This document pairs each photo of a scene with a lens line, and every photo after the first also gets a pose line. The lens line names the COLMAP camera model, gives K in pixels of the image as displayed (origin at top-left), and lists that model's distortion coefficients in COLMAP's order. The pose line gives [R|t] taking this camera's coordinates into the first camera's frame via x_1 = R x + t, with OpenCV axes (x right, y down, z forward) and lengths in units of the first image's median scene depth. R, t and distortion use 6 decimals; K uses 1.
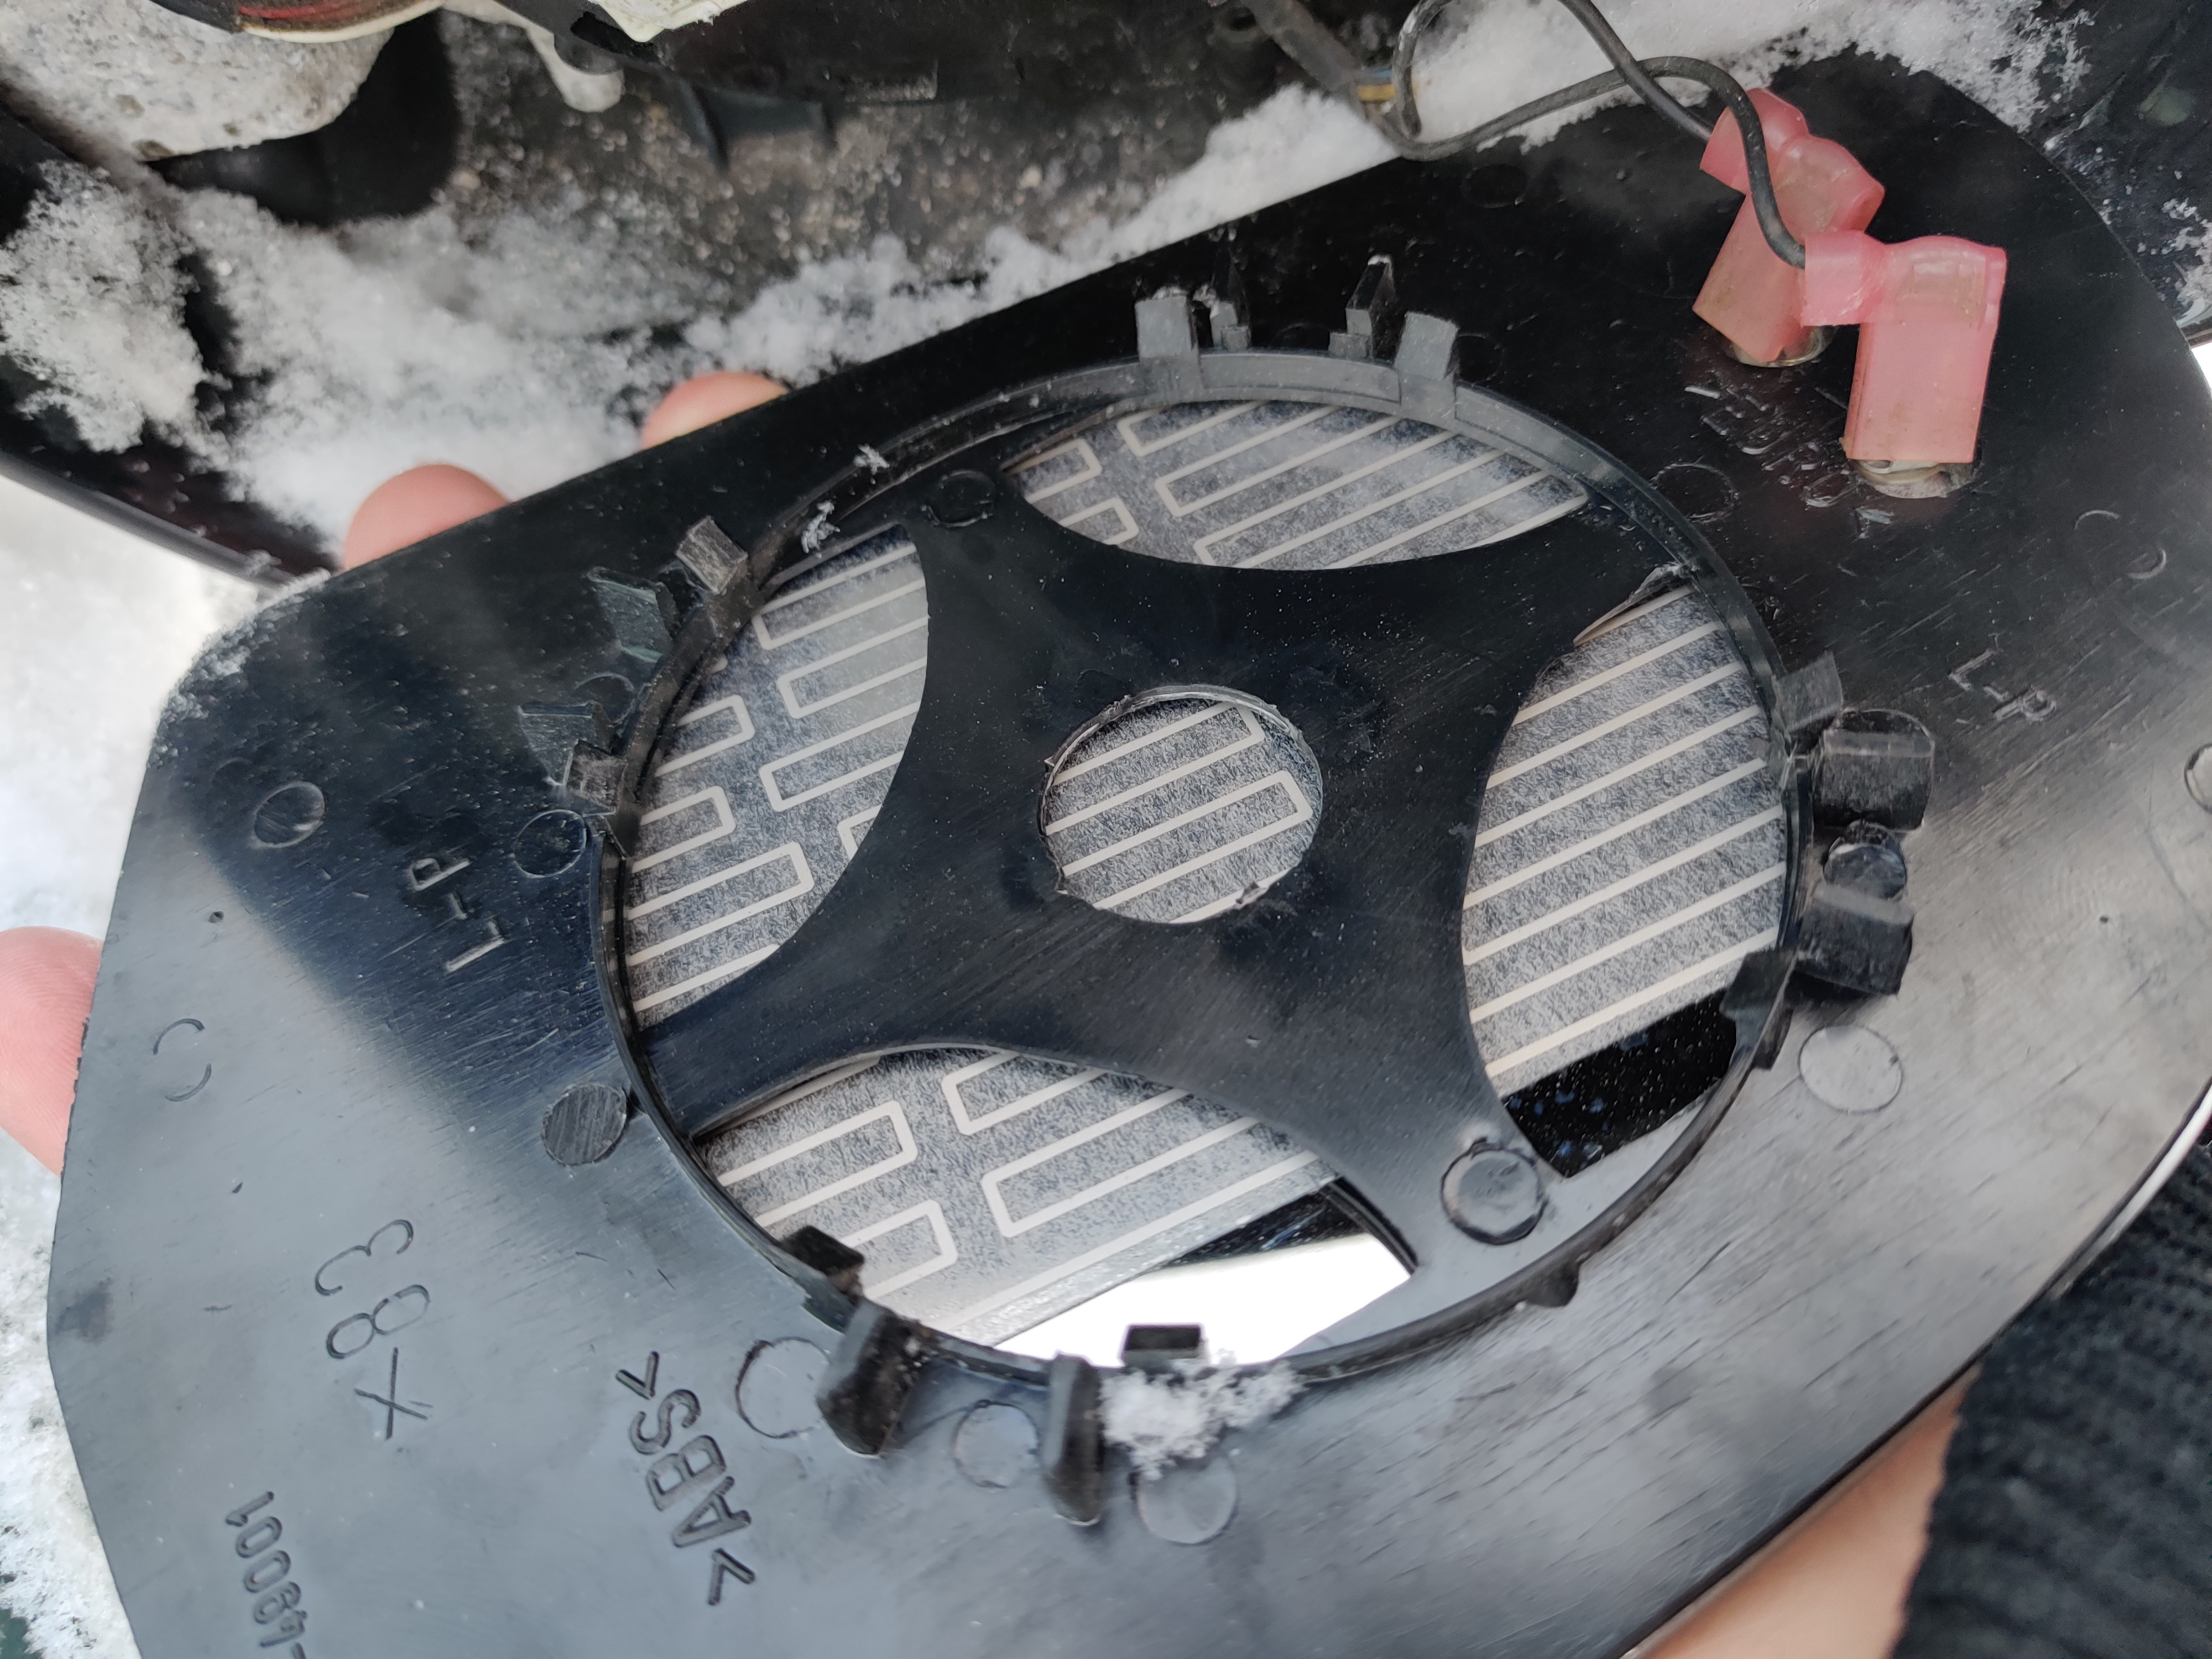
lens RADIAL K [[1712.1, 0, 1106.0], [0, 1712.1, 829.5], [0, 0, 1]] dist [0.011211, -0.066598]
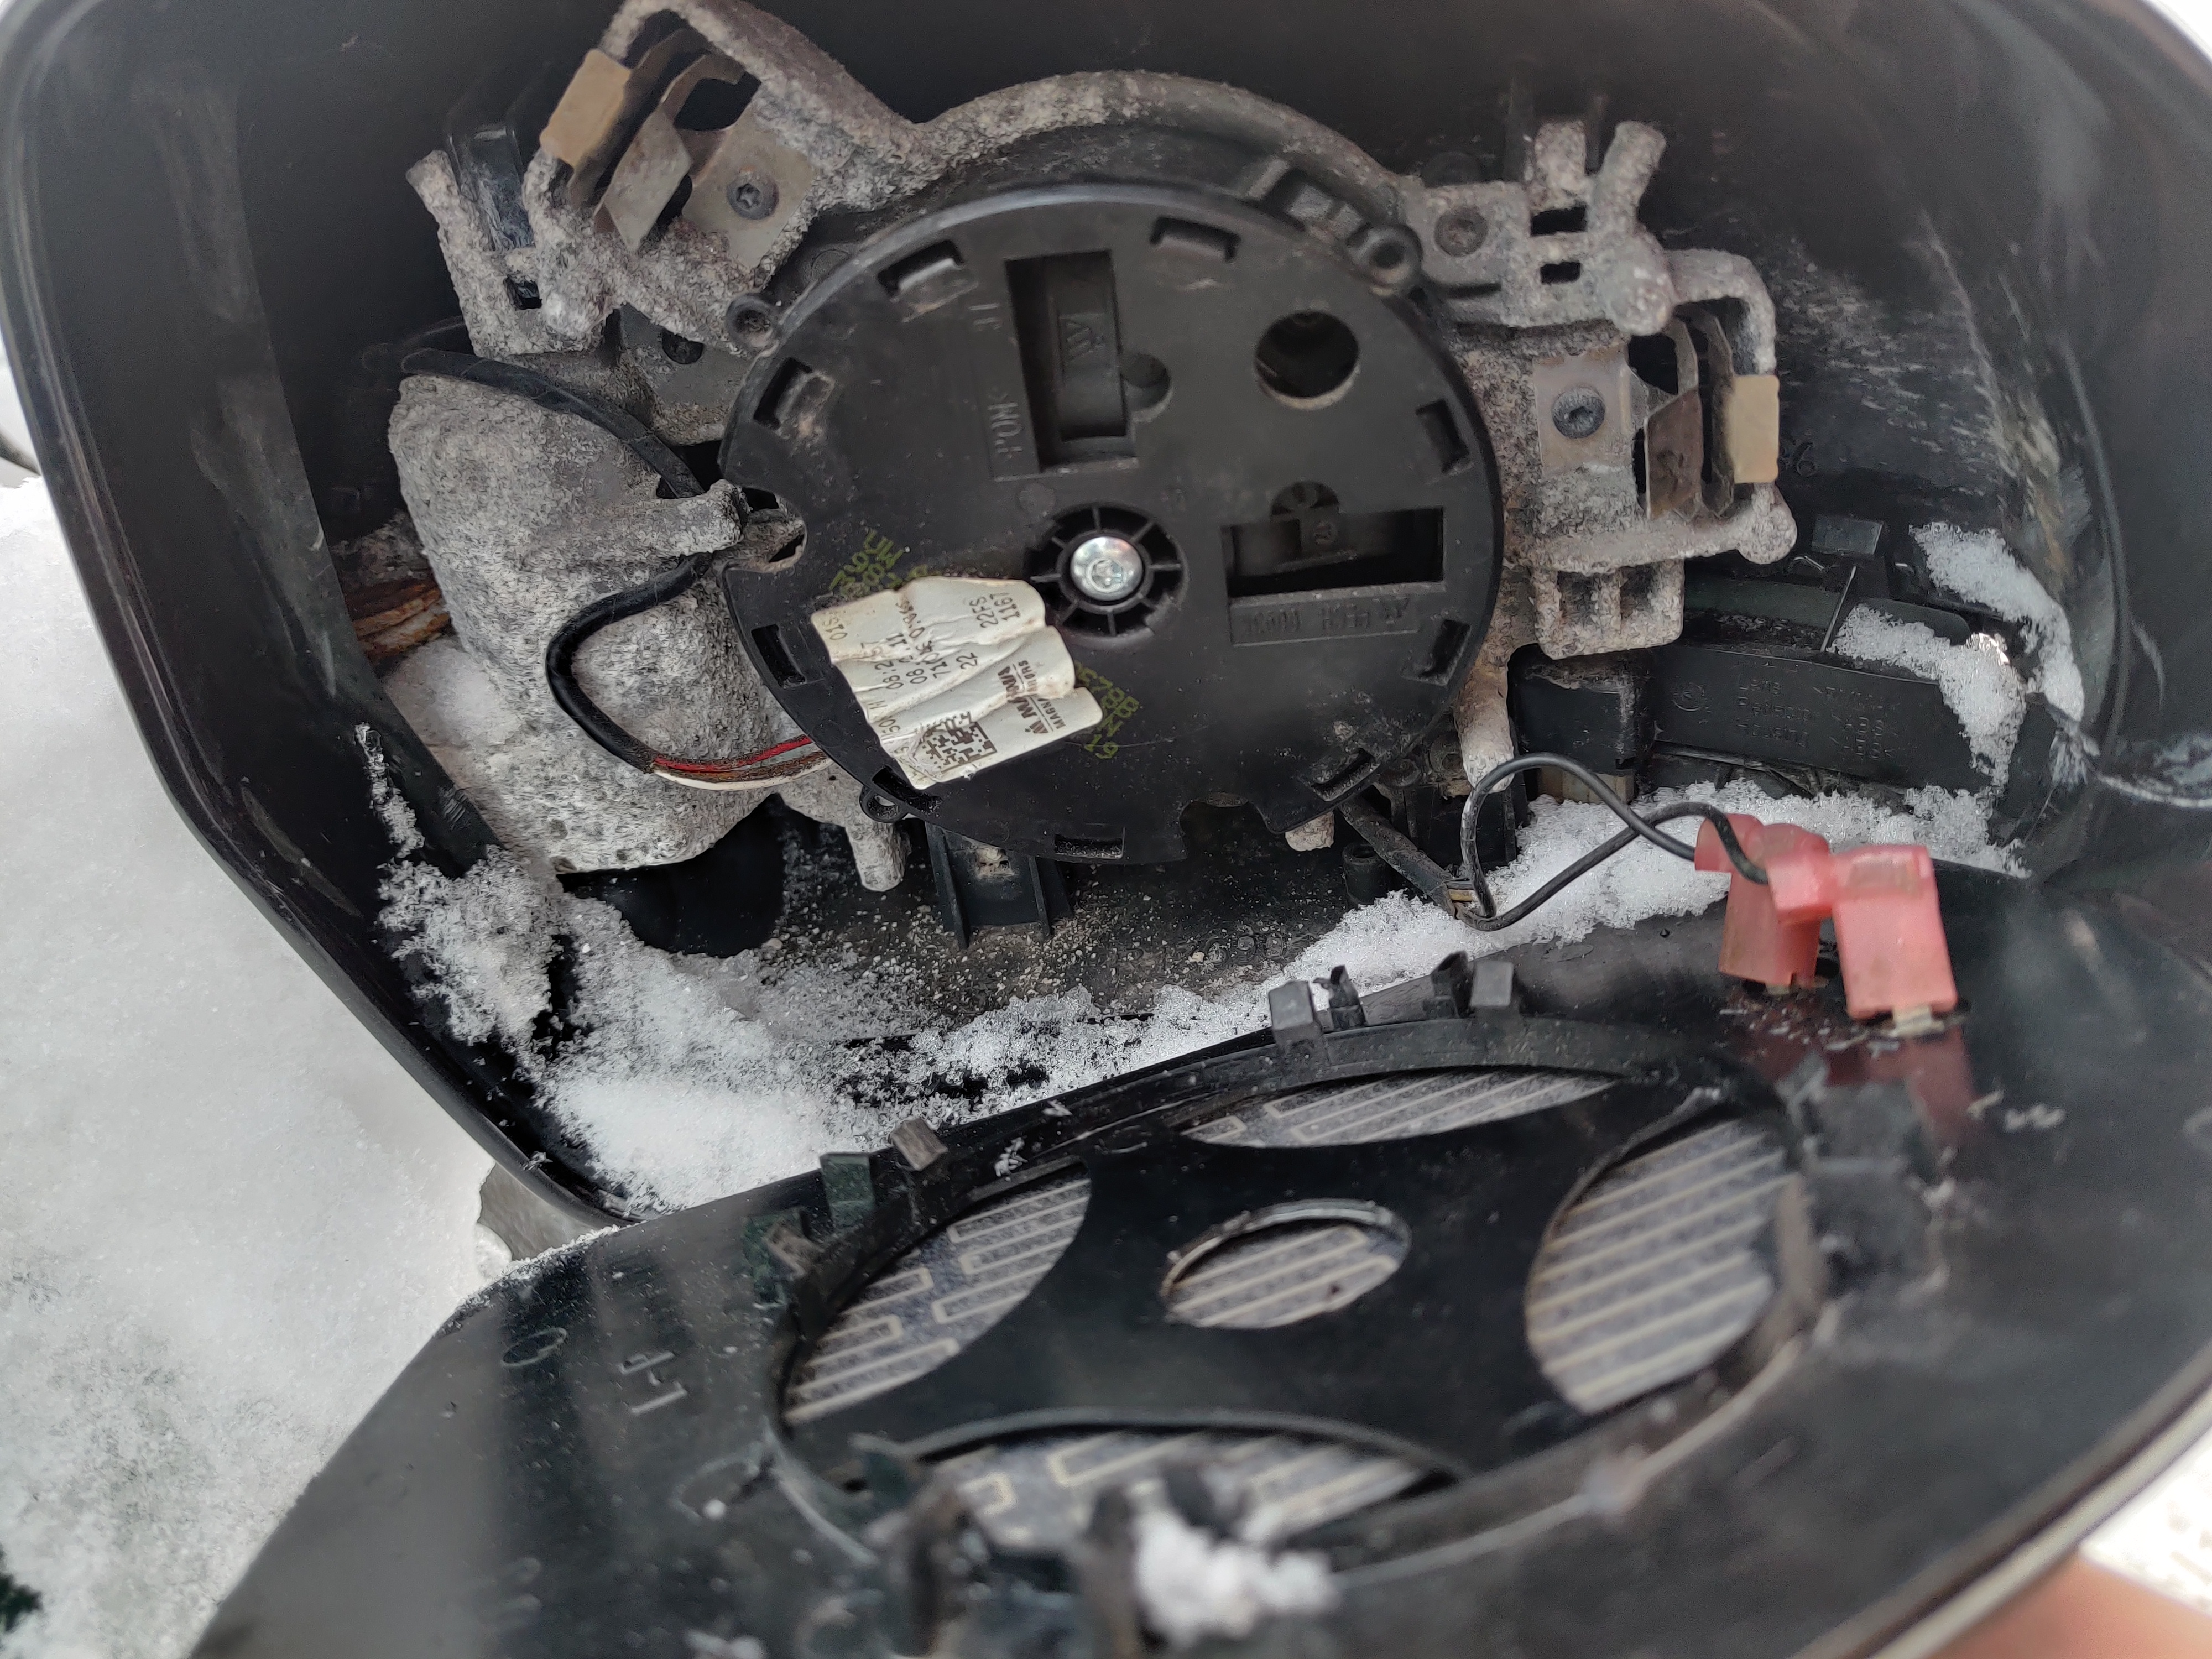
lens RADIAL K [[1712.1, 0, 1106.0], [0, 1712.1, 829.5], [0, 0, 1]] dist [0.011211, -0.066598]
pose [[0.985175, 0.055169, -0.162440, 0.092401], [-0.139861, 0.806617, -0.574289, 0.287489], [0.099344, 0.588494, 0.802375, -0.089737]]
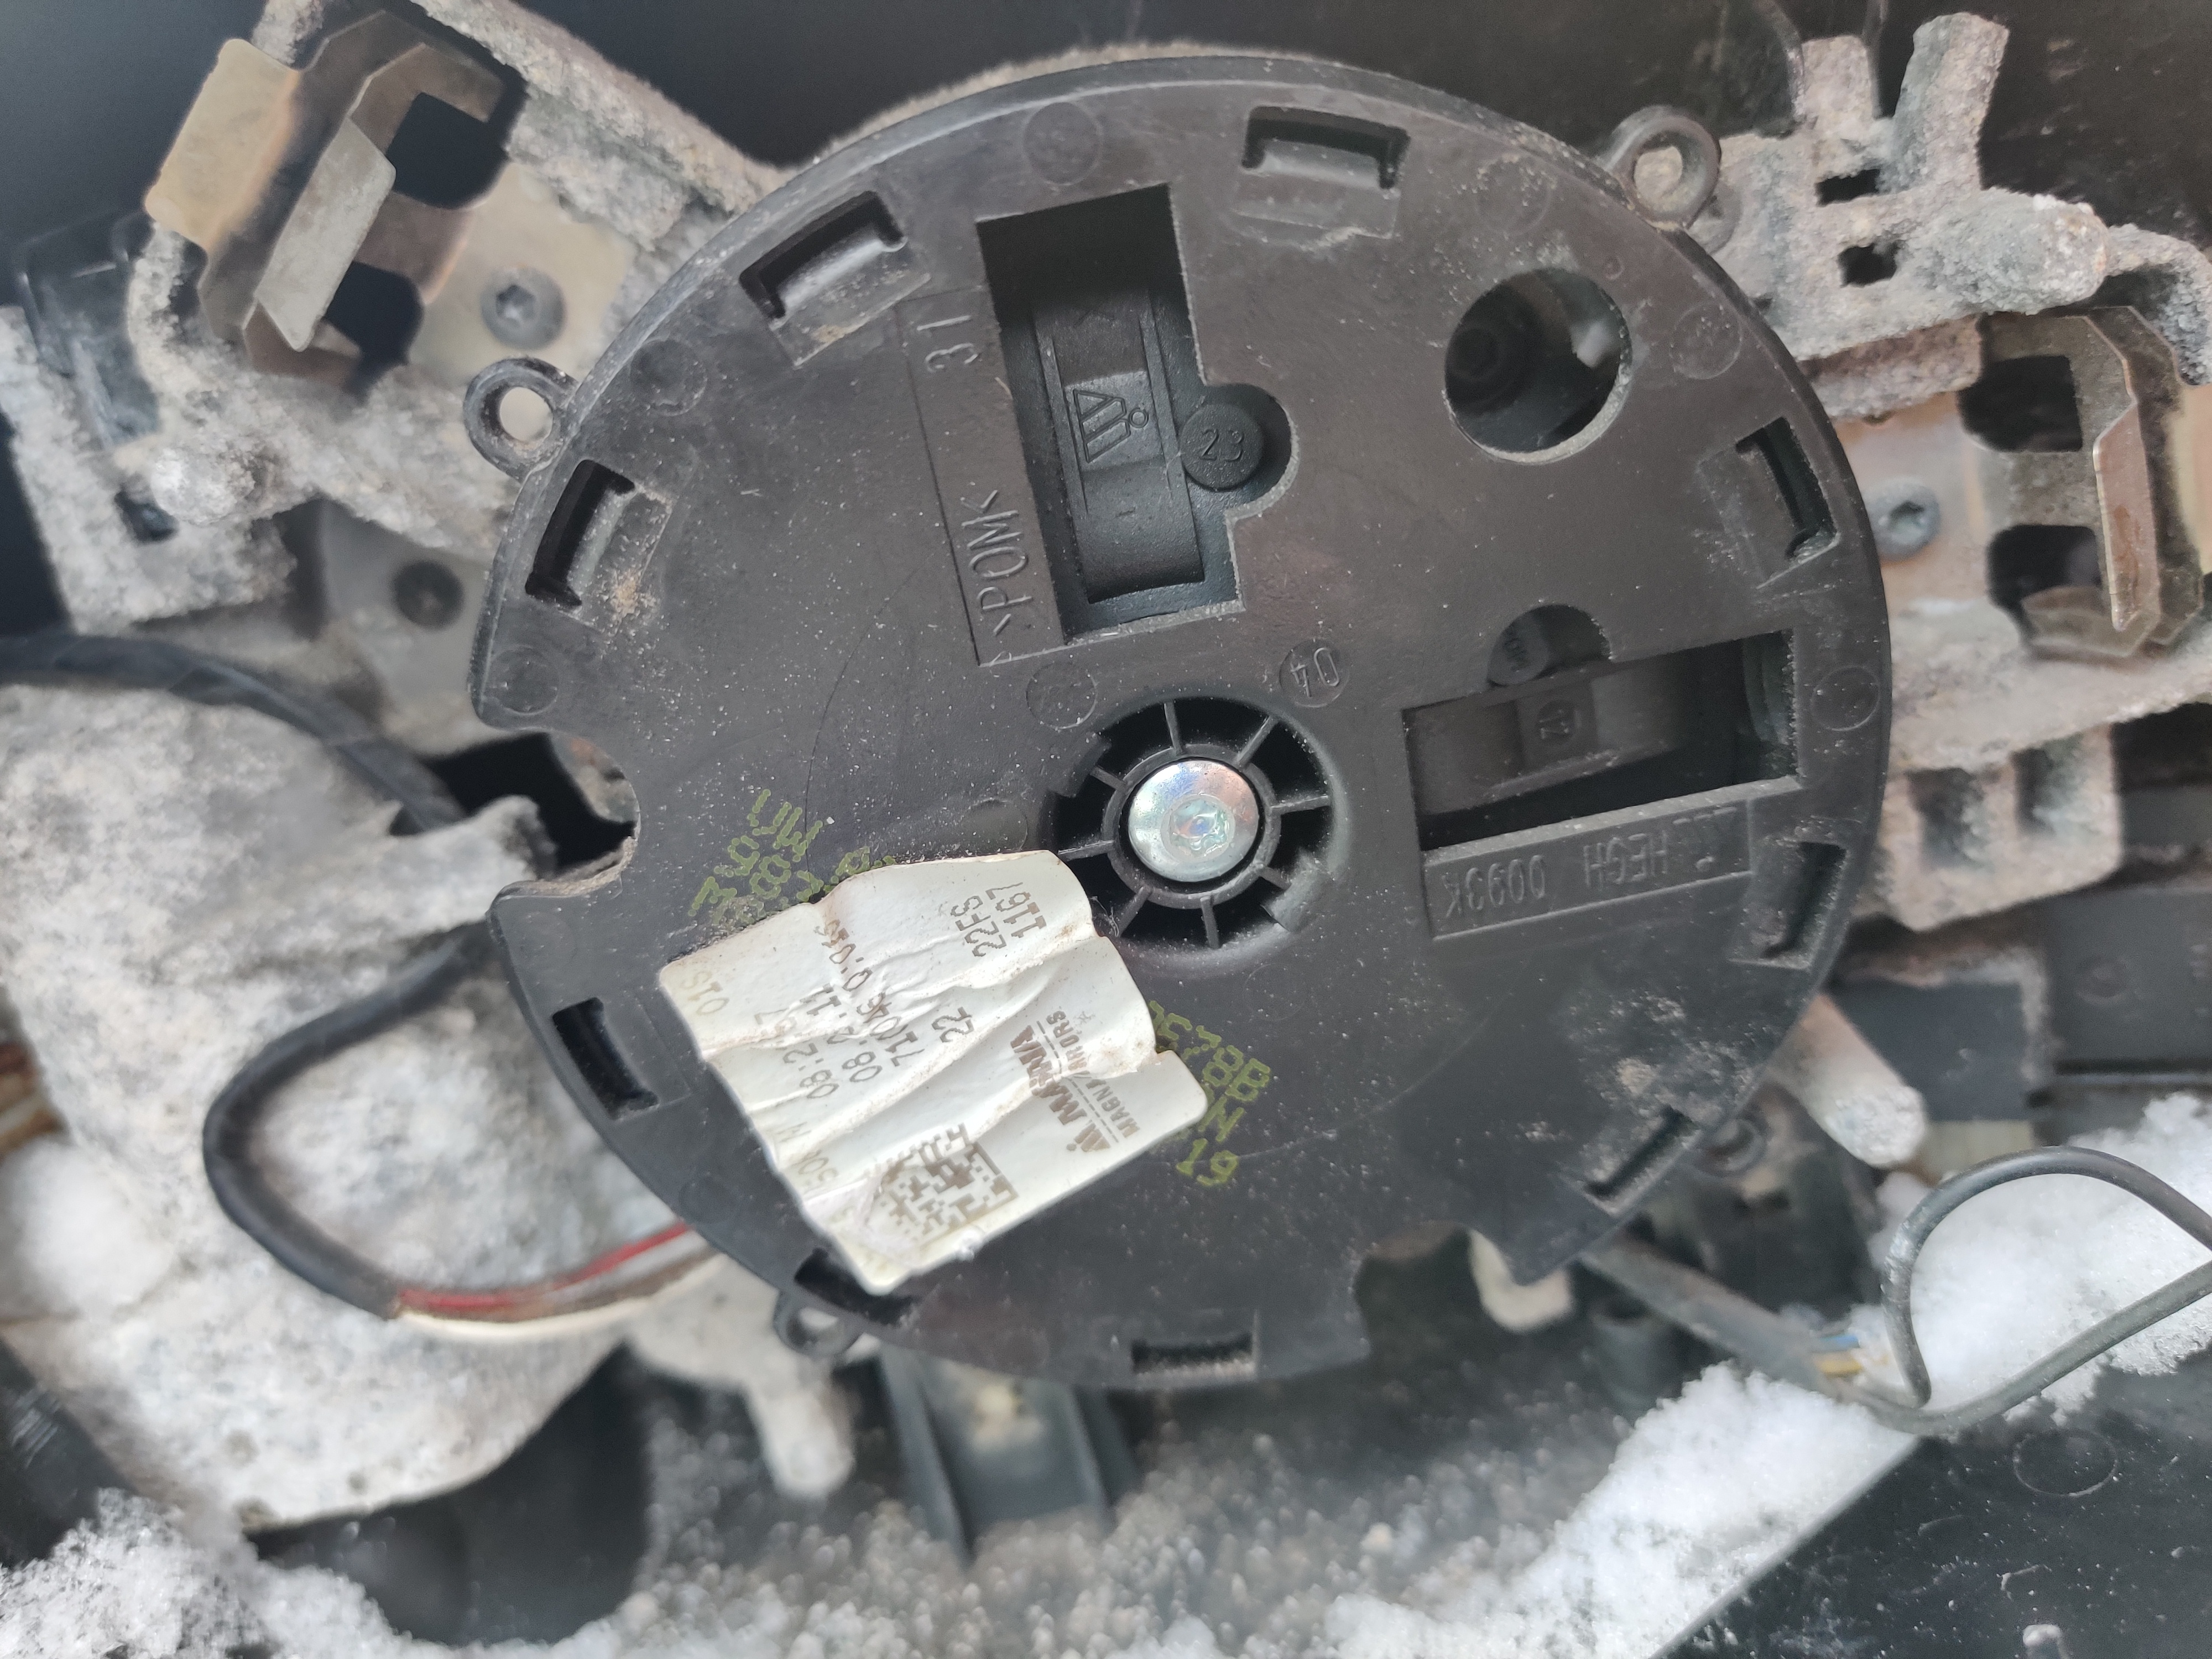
lens RADIAL K [[1760.7, 0, 1070.9], [0, 1760.7, 828.7], [0, 0, 1]] dist [0.001455, -0.072457]
pose [[0.988304, -0.105806, -0.109817, -0.059650], [-0.022617, 0.610469, -0.791717, 0.033271], [0.150809, 0.784941, 0.600936, 0.290220]]
